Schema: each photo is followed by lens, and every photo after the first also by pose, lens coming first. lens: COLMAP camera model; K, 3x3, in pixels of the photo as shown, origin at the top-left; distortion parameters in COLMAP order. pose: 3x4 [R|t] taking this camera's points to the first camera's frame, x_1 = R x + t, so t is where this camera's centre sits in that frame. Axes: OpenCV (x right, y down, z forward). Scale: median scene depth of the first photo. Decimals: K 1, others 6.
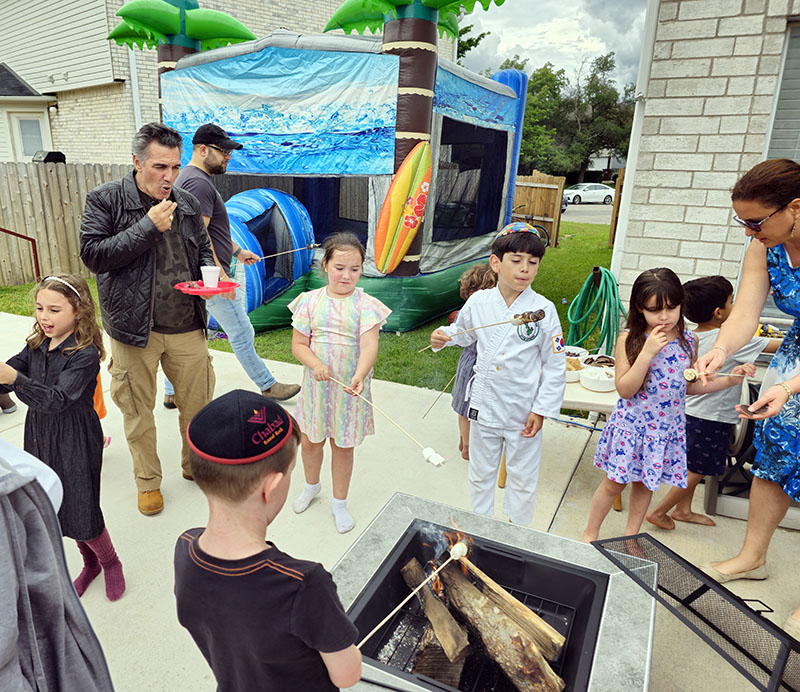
lens RADIAL K [[609.4, 0, 349.5], [0, 609.4, 343.9], [0, 0, 1]] dist [0.045244, -0.033211]
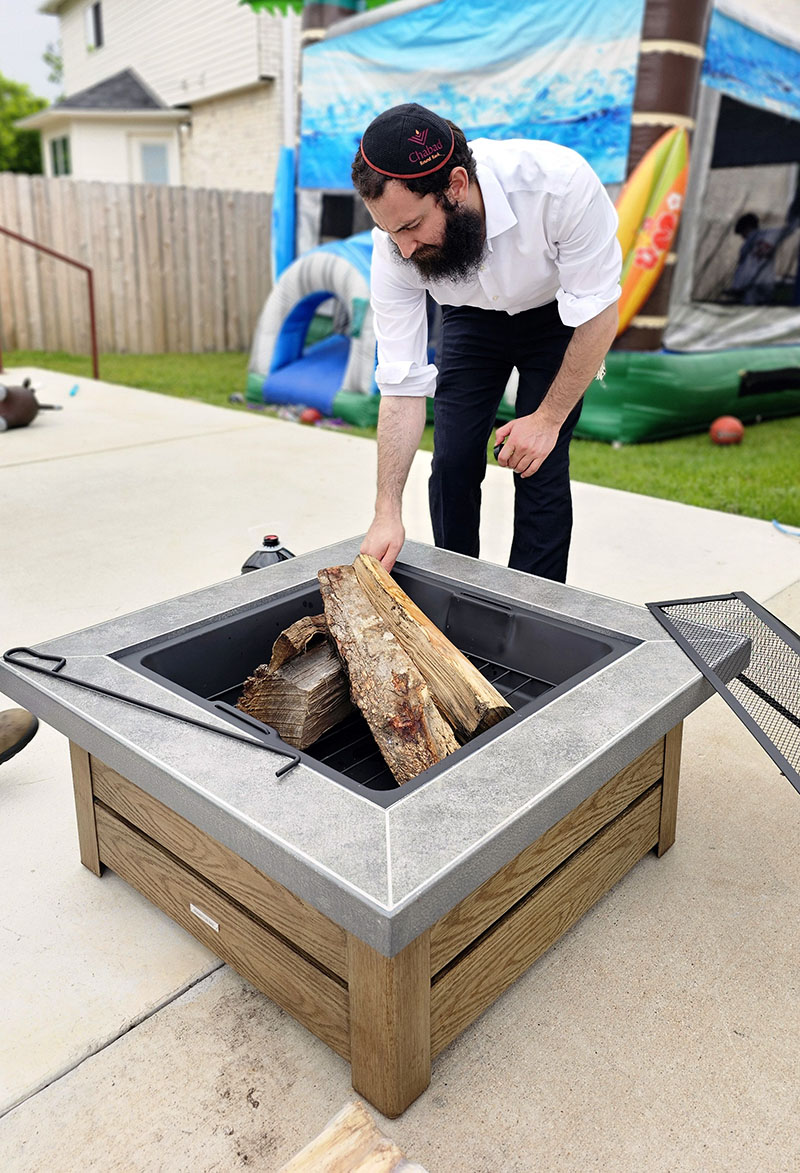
lens RADIAL K [[954.7, 0, 417.8], [0, 954.7, 485.8], [0, 0, 1]] dist [0.027736, 0.000668]
pose [[0.973758, 0.078098, -0.213766, 0.095202], [-0.085544, 0.996000, -0.025794, 0.066596], [0.210897, 0.043404, 0.976544, 0.025980]]
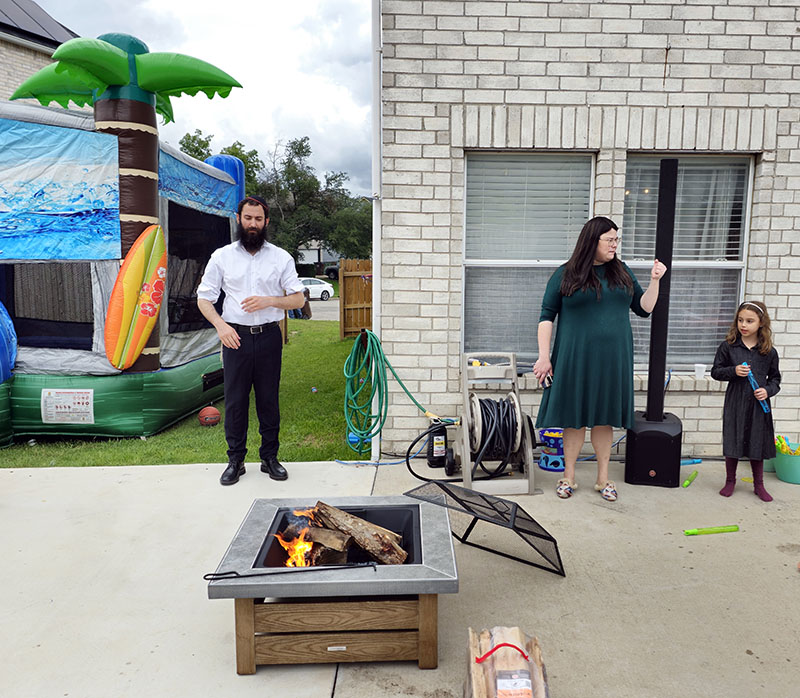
lens RADIAL K [[778.7, 0, 418.9], [0, 778.7, 350.9], [0, 0, 1]] dist [0.112026, -0.125314]
pose [[0.871033, -0.059044, 0.487664, -0.117207], [0.138441, 0.982015, -0.128376, 0.060233], [-0.471313, 0.179332, 0.863541, -0.172526]]
